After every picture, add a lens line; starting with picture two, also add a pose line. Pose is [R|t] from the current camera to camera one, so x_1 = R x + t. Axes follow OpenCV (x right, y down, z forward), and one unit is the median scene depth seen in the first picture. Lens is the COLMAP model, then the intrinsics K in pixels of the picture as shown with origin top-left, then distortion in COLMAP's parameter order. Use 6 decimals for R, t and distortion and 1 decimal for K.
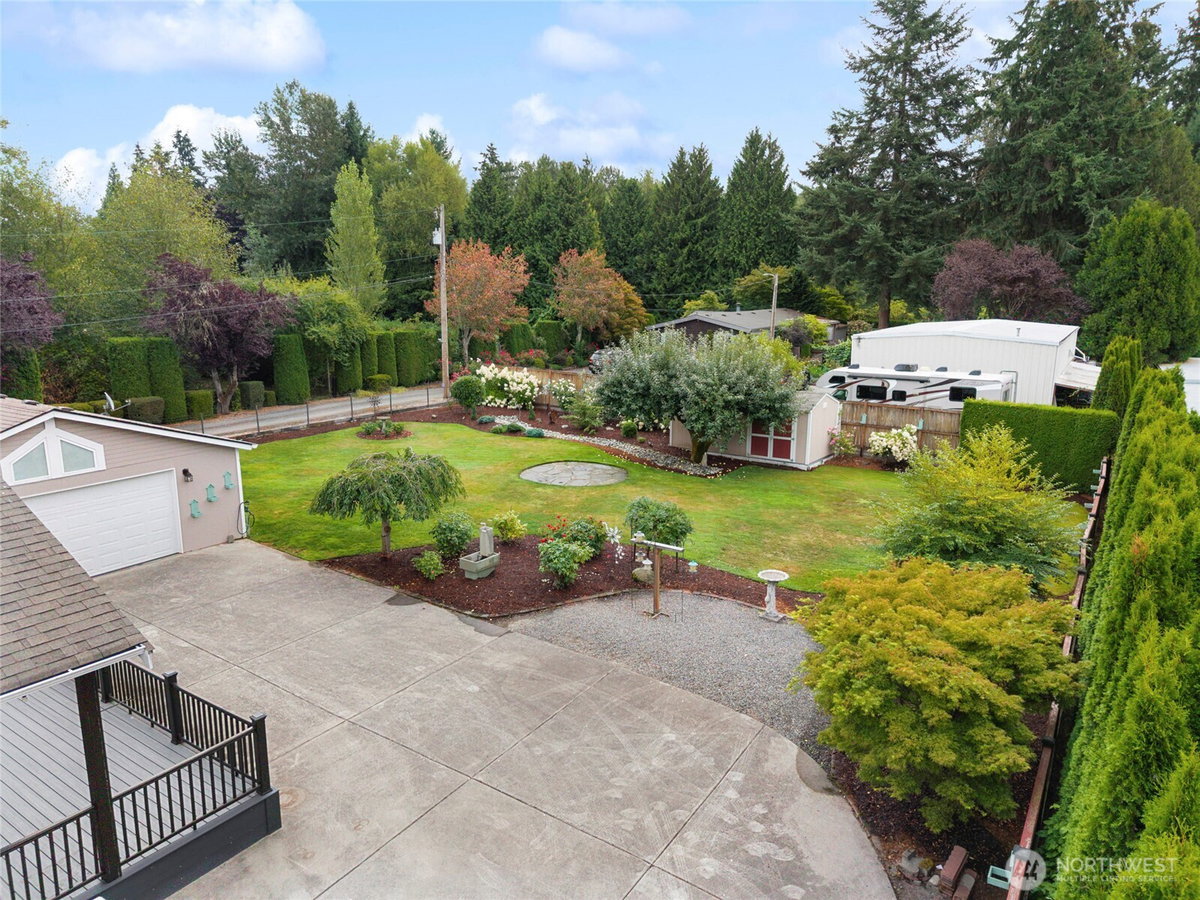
lens RADIAL K [[804.2, 0, 594.7], [0, 804.2, 454.6], [0, 0, 1]] dist [0.051106, -0.069334]
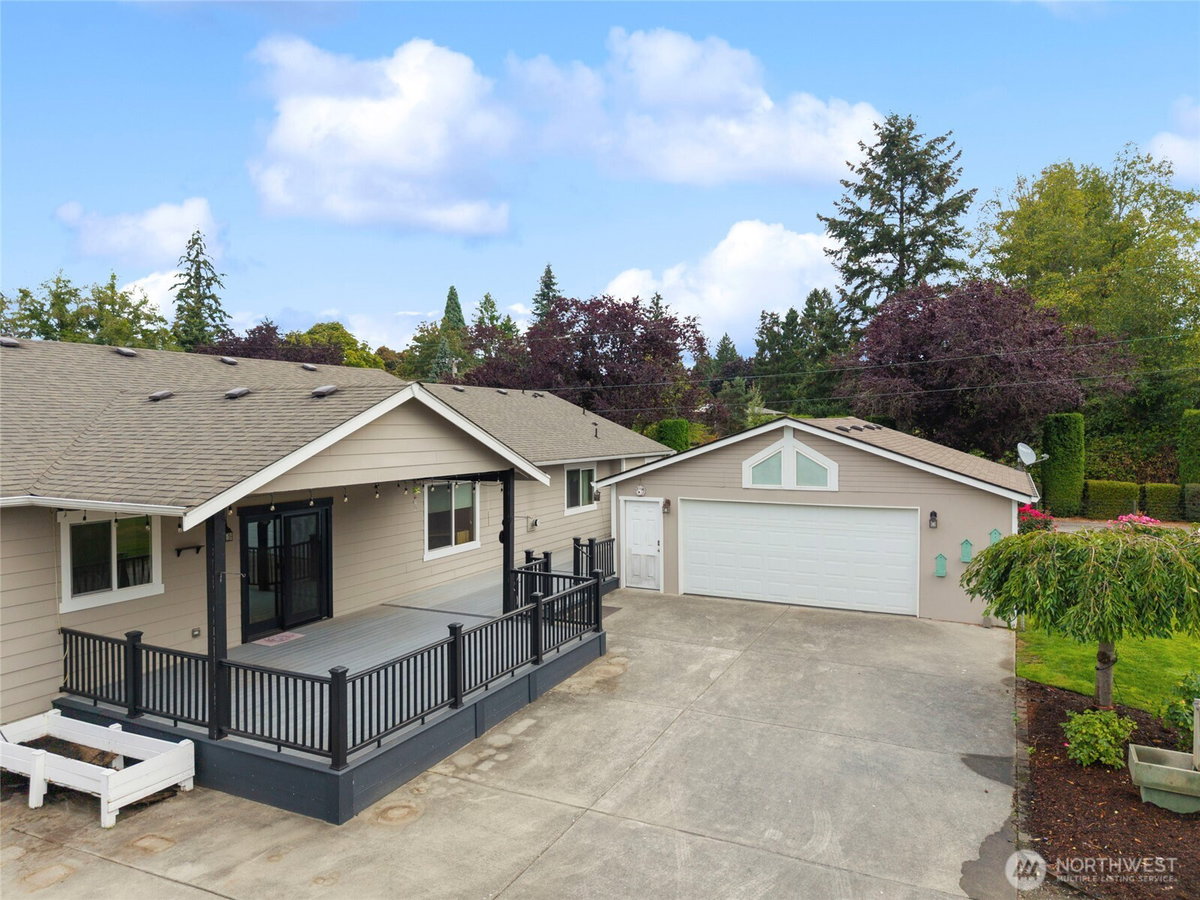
lens RADIAL K [[808.1, 0, 600.0], [0, 808.1, 450.0], [0, 0, 1]] dist [0.034032, -0.034364]
pose [[0.136737, 0.029953, -0.990154, 0.107251], [-0.203222, 0.979131, 0.001555, 0.011029], [0.969538, 0.201009, 0.139970, 0.264092]]
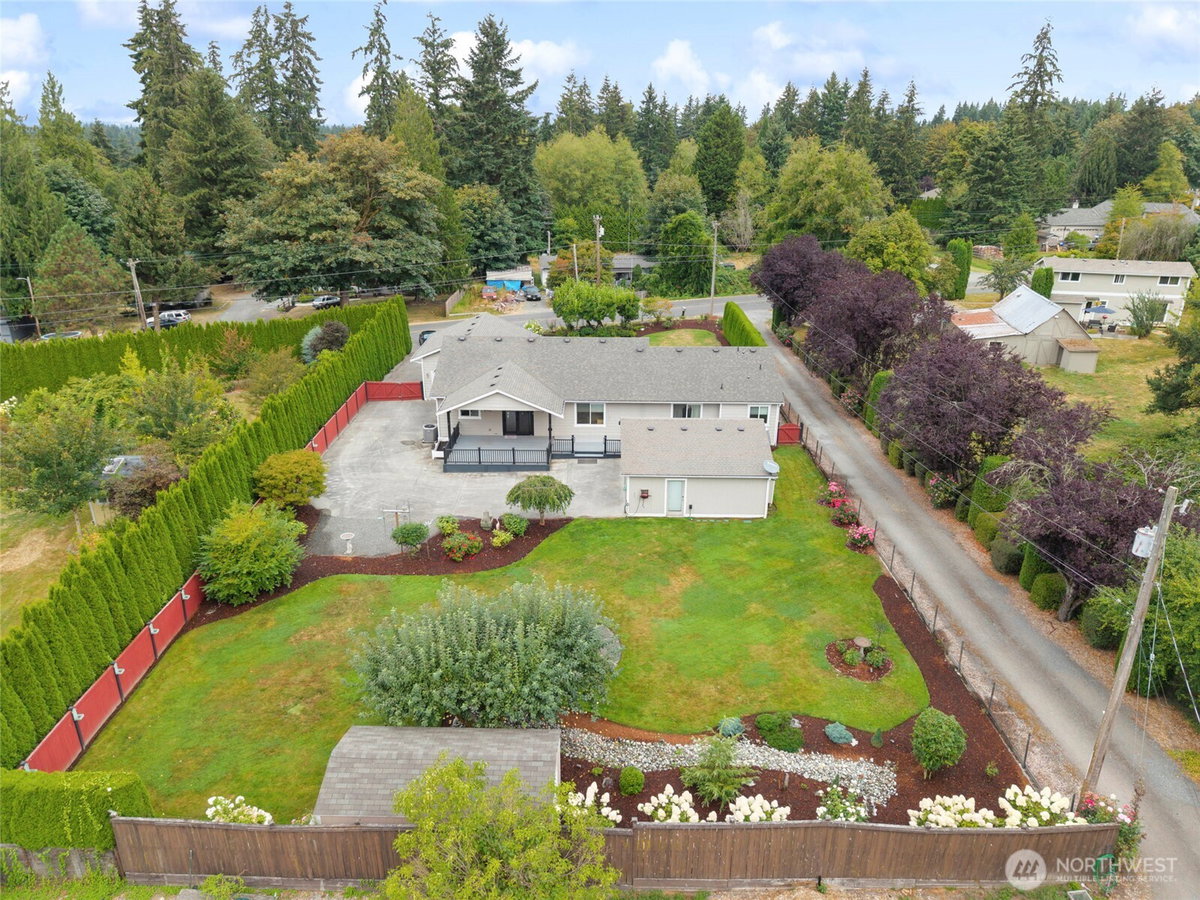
lens RADIAL K [[804.2, 0, 594.7], [0, 804.2, 454.6], [0, 0, 1]] dist [0.051106, -0.069334]
pose [[-0.825975, 0.195750, -0.528628, 0.309427], [-0.128326, 0.847853, 0.514468, -0.446748], [0.548906, 0.492774, -0.675186, 1.034268]]
